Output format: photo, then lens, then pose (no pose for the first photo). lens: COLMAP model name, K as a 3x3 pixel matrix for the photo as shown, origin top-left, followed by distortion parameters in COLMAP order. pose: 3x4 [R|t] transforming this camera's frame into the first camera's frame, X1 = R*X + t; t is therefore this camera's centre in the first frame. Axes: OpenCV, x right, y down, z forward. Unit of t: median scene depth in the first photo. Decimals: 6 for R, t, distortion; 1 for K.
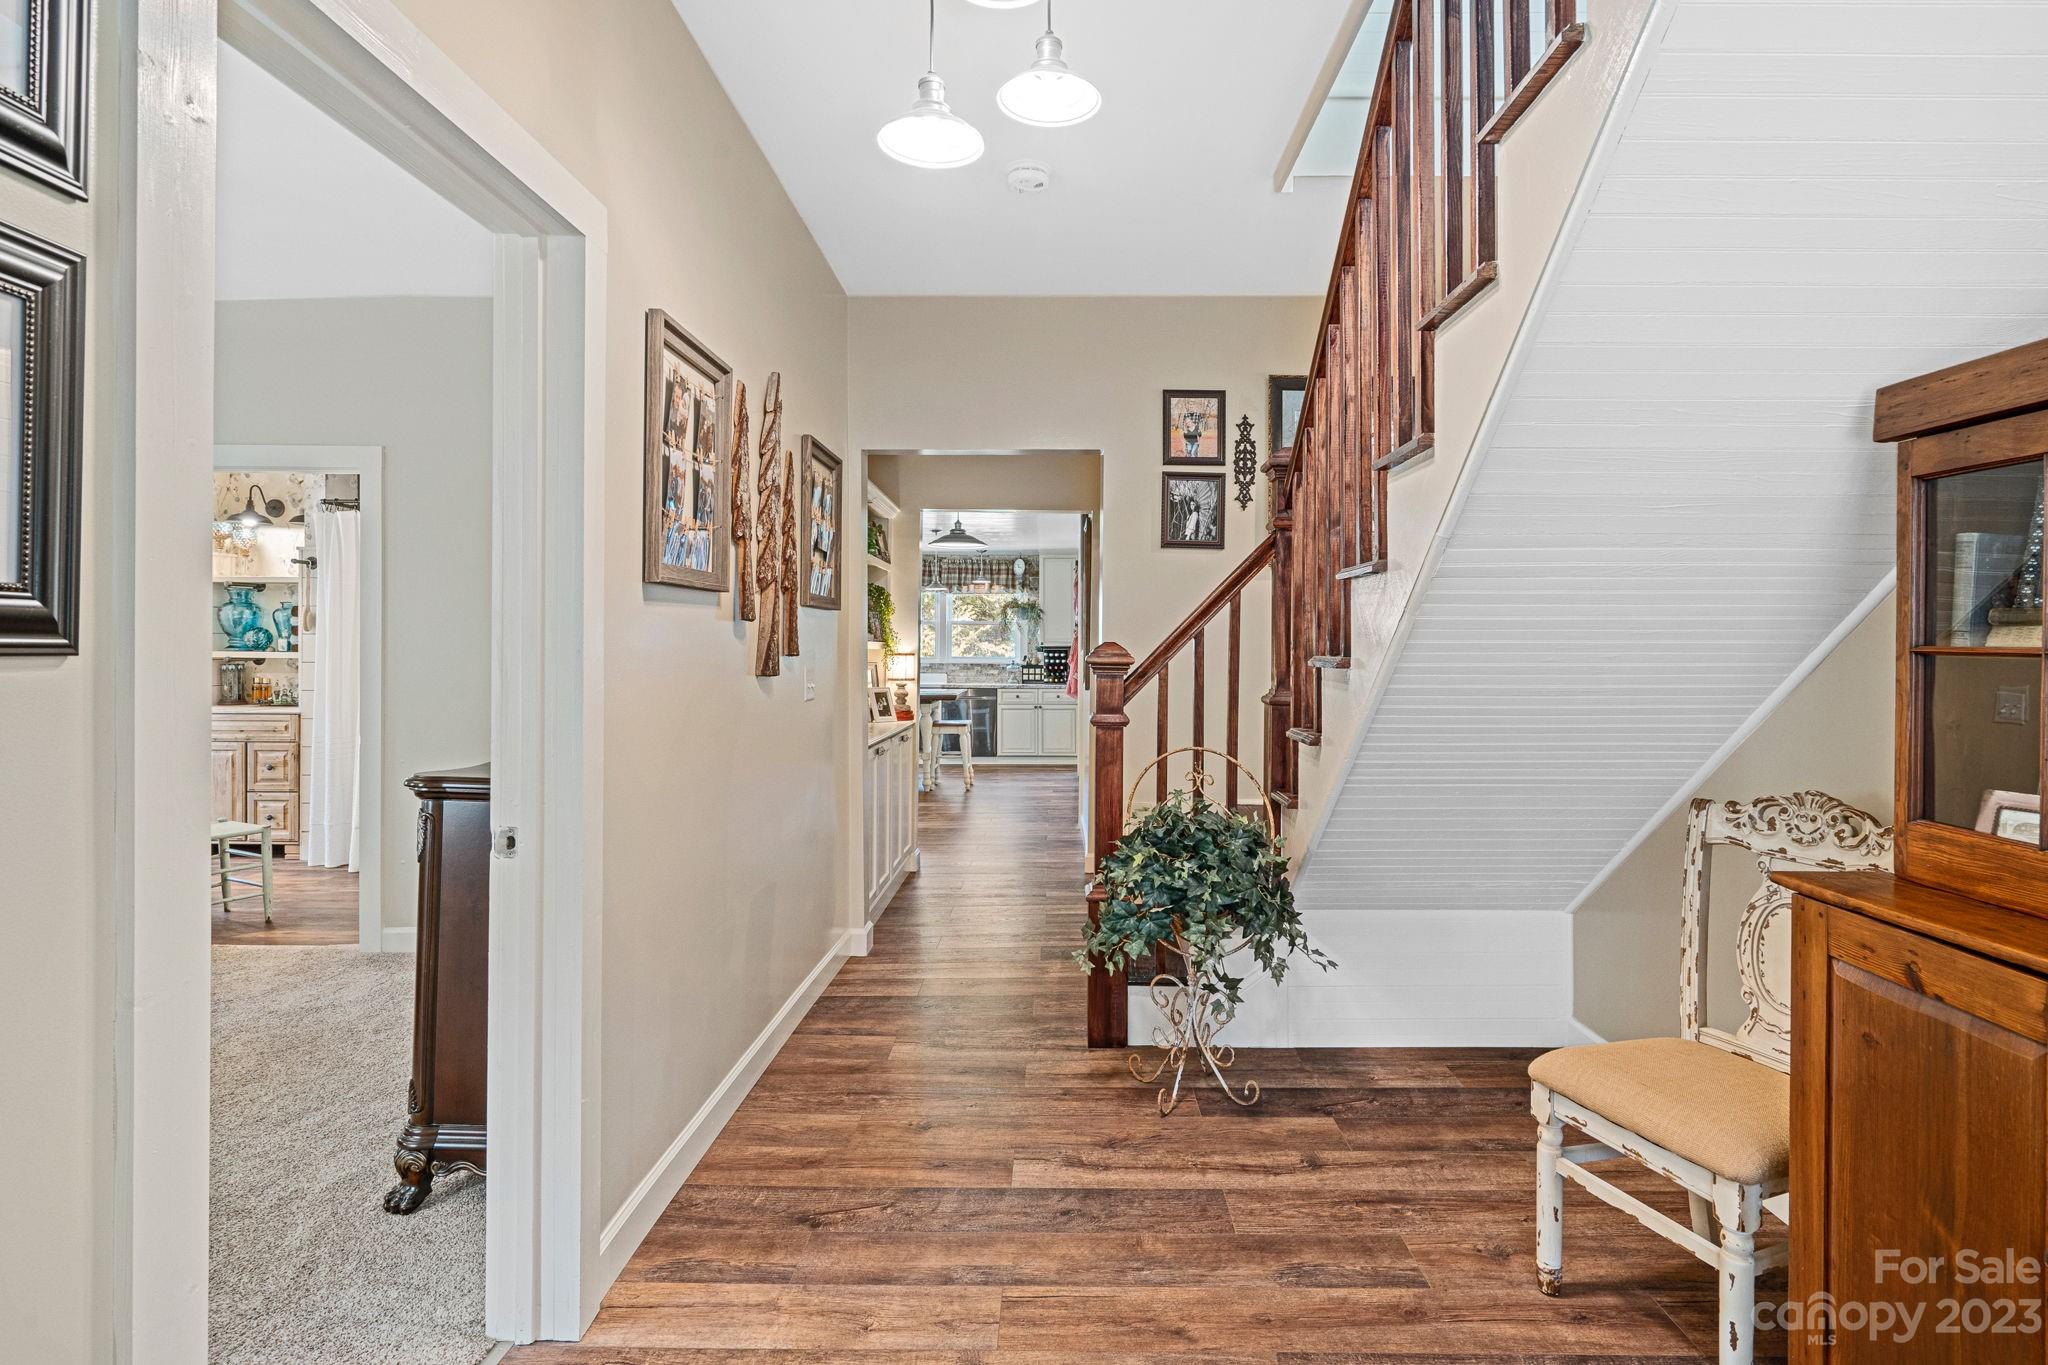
lens RADIAL K [[1033.9, 0, 1063.1], [0, 1033.9, 644.4], [0, 0, 1]] dist [0.004625, 0.000487]
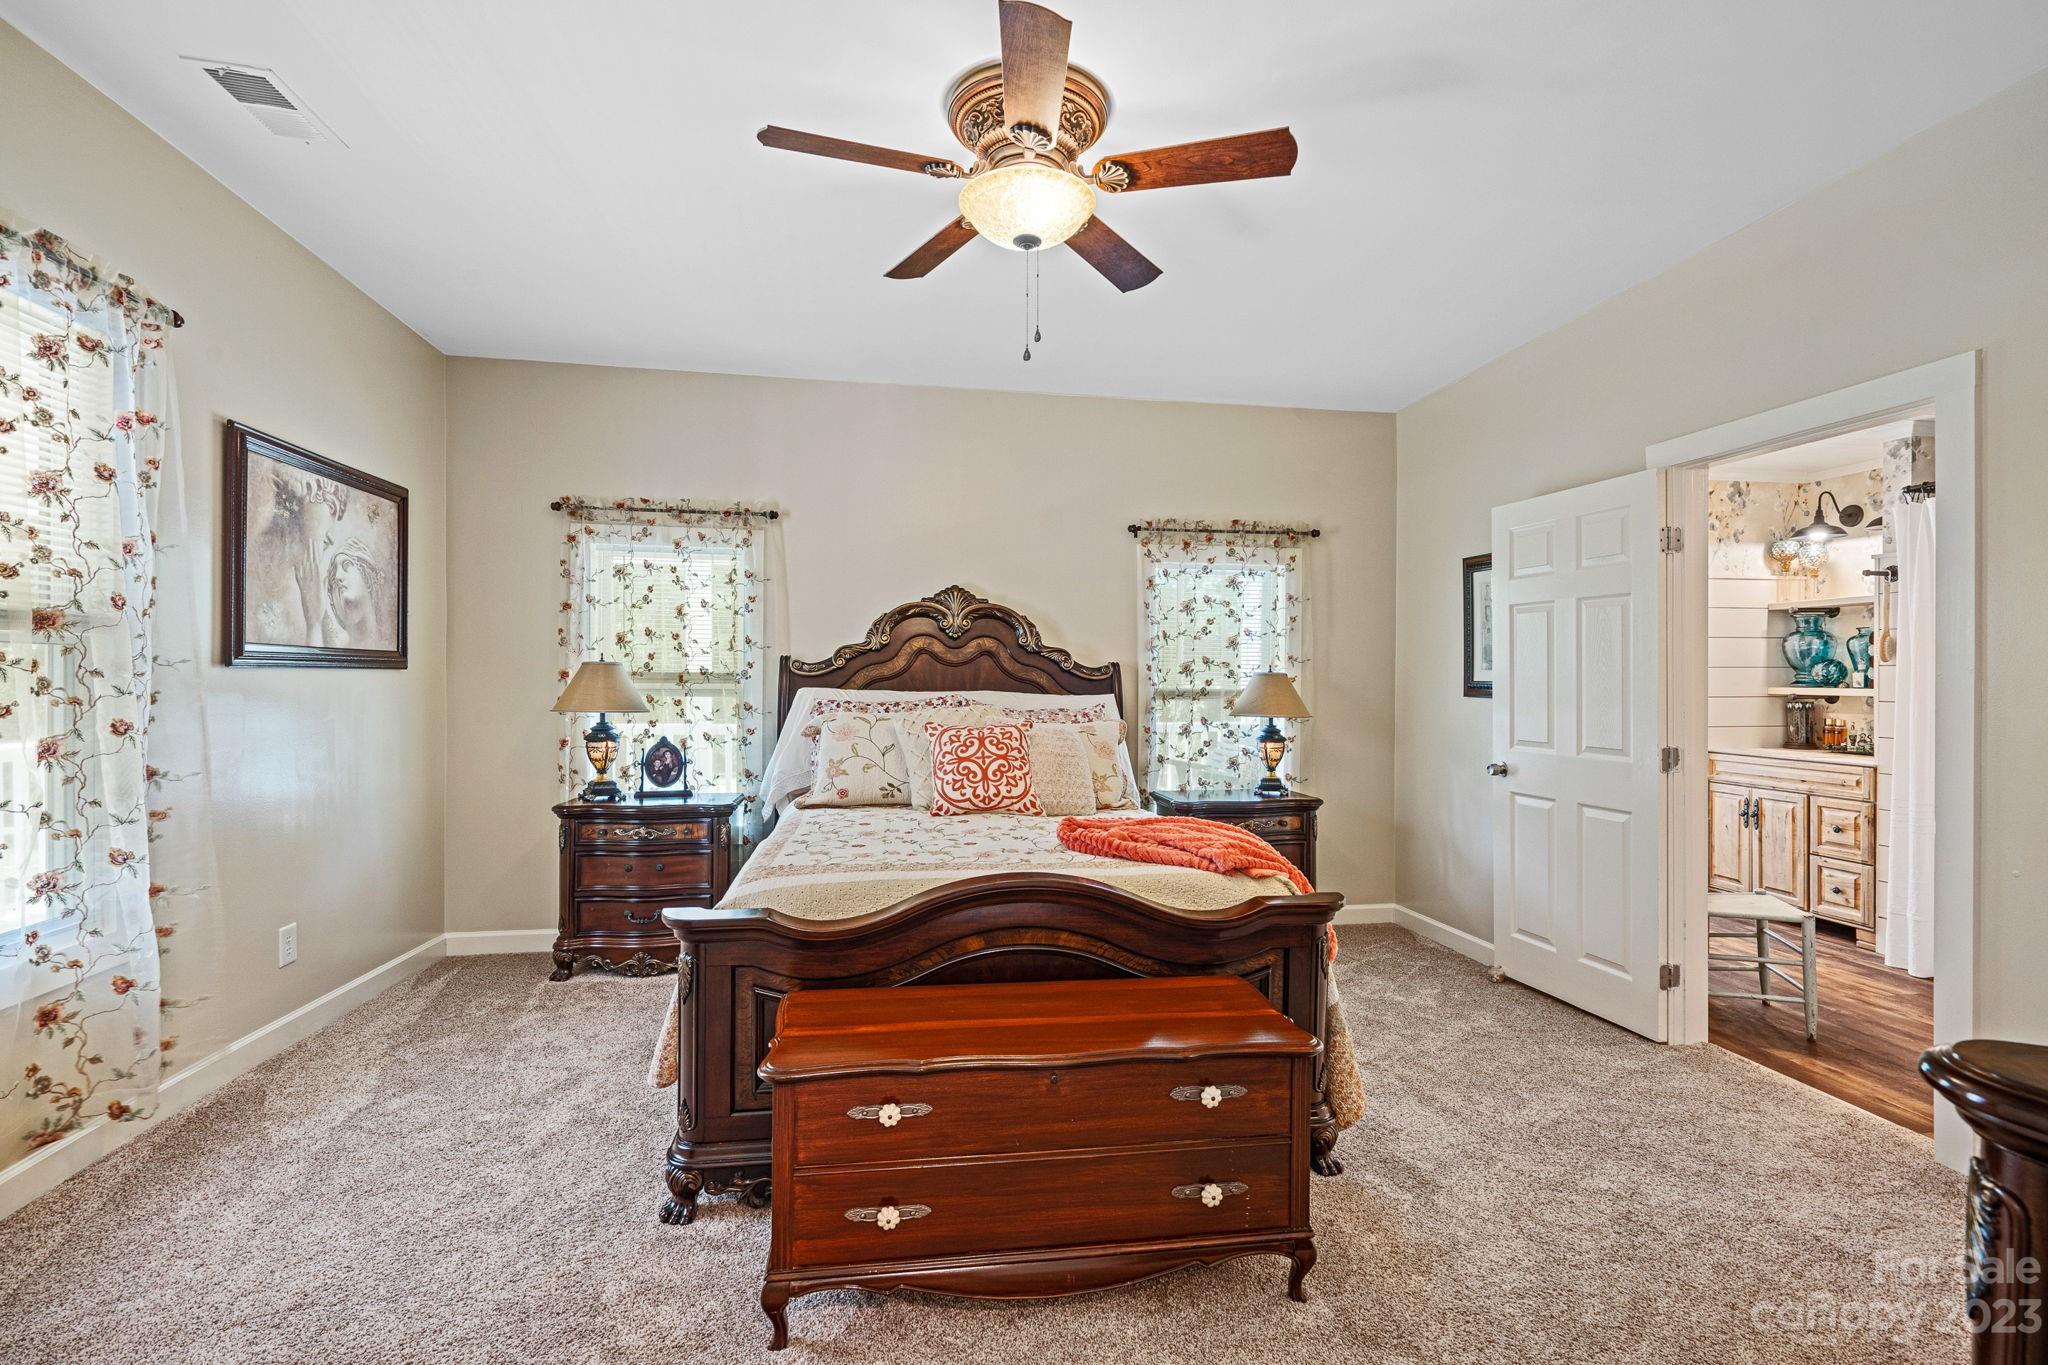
lens RADIAL K [[933.1, 0, 1026.4], [0, 933.1, 683.4], [0, 0, 1]] dist [0.002209, -0.000567]
pose [[0.163898, 0.002015, -0.986475, -0.140896], [0.000409, 0.999998, 0.002111, 0.001518], [0.986477, -0.000749, 0.163897, 0.245762]]
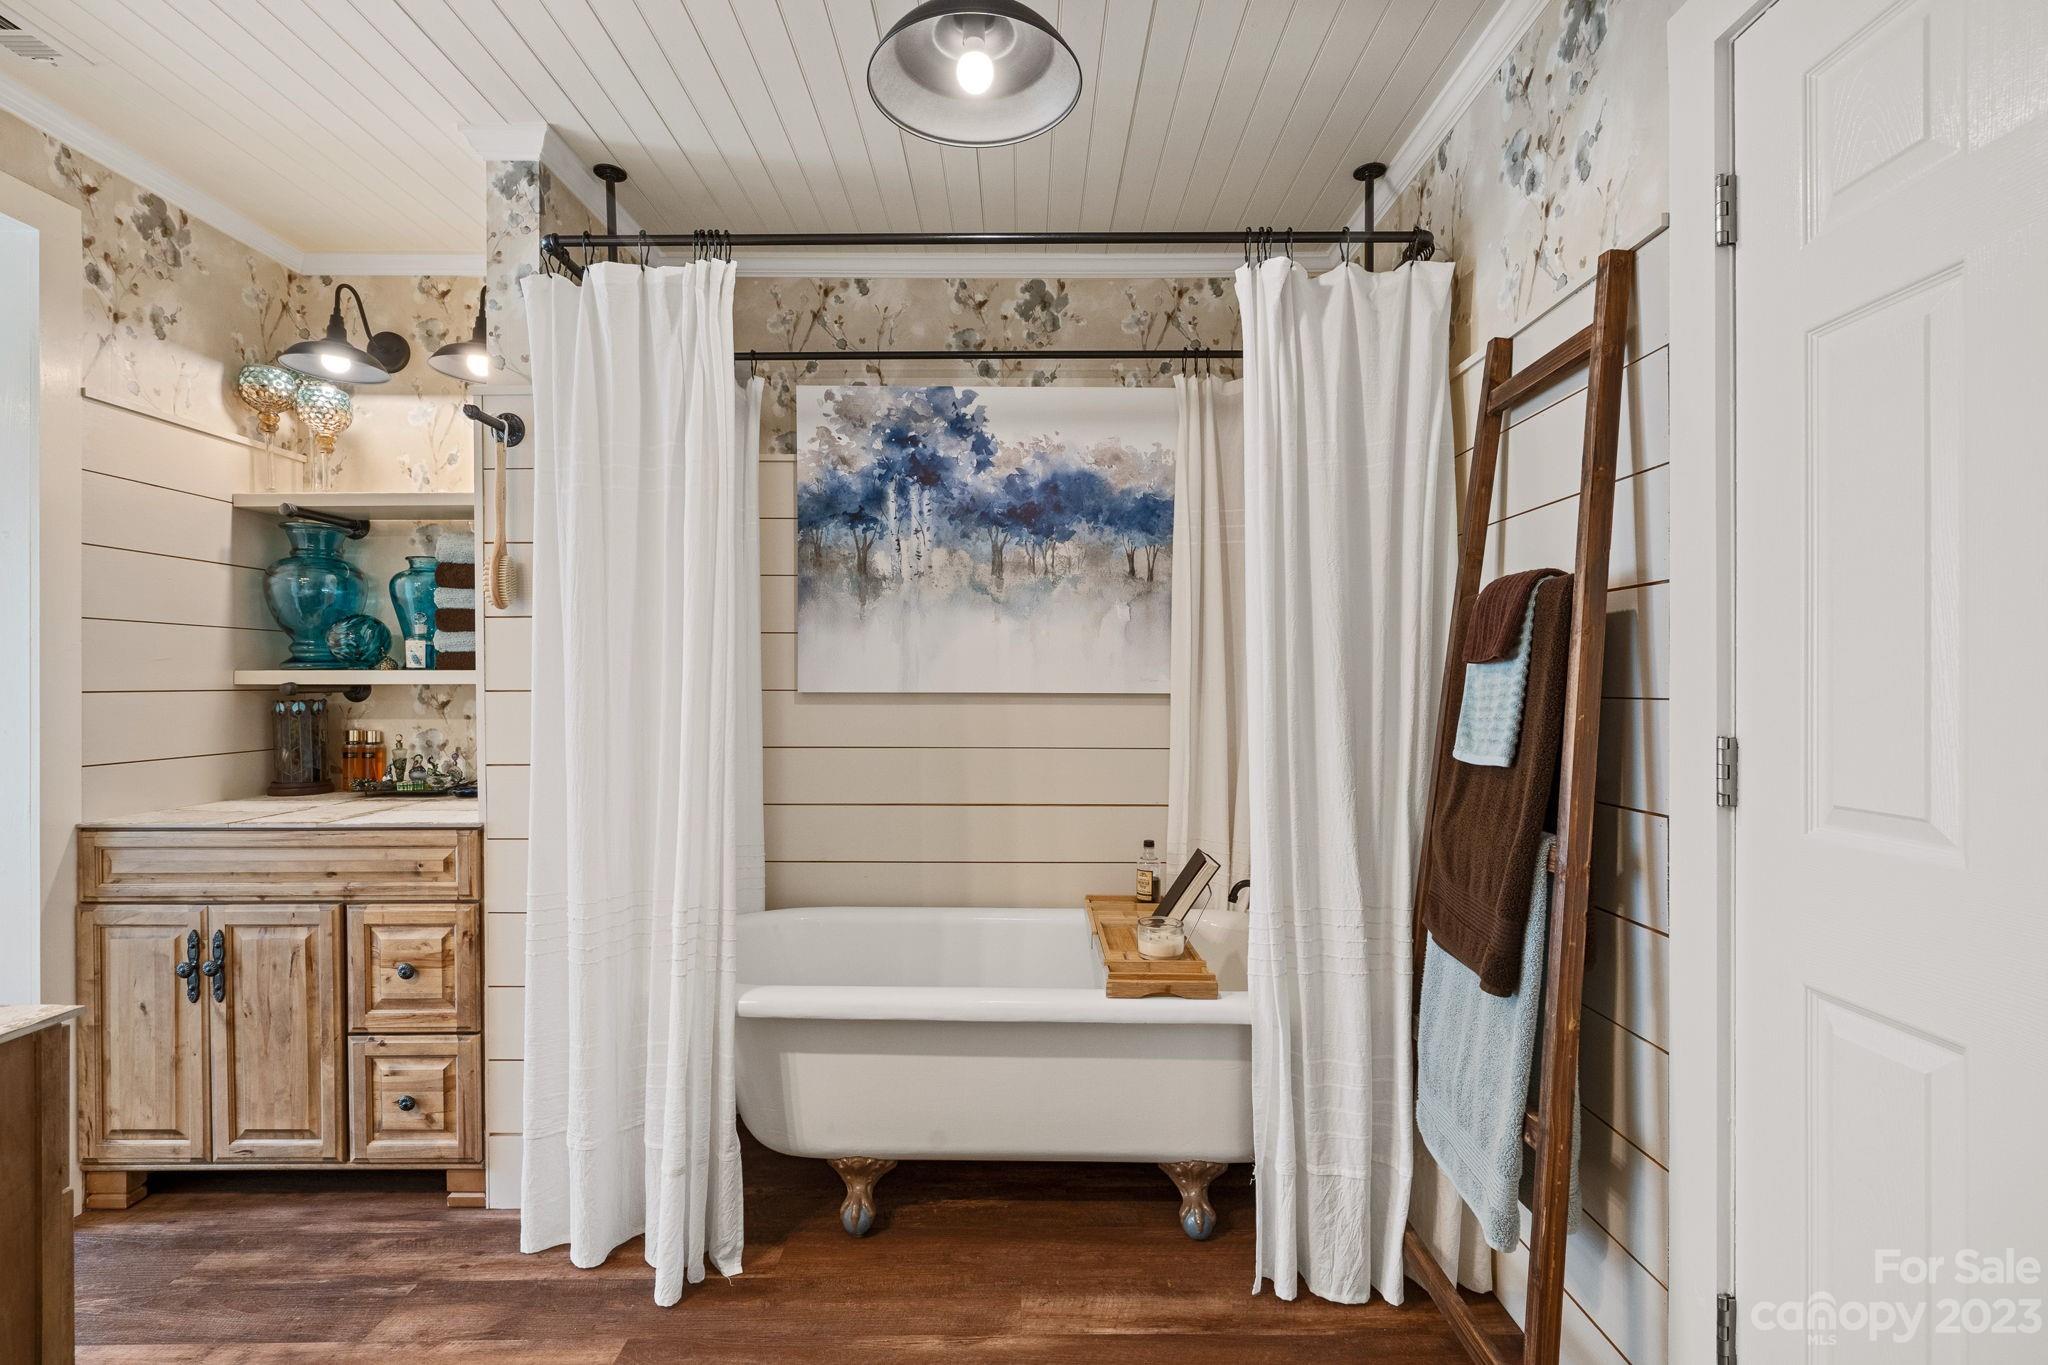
lens RADIAL K [[933.1, 0, 1024.9], [0, 933.1, 678.7], [0, 0, 1]] dist [0.002209, -0.000567]
pose [[0.999952, -0.009683, 0.001578, -0.535686], [0.009678, 0.999948, 0.003145, 0.012818], [-0.001608, -0.003129, 0.999994, 0.654944]]
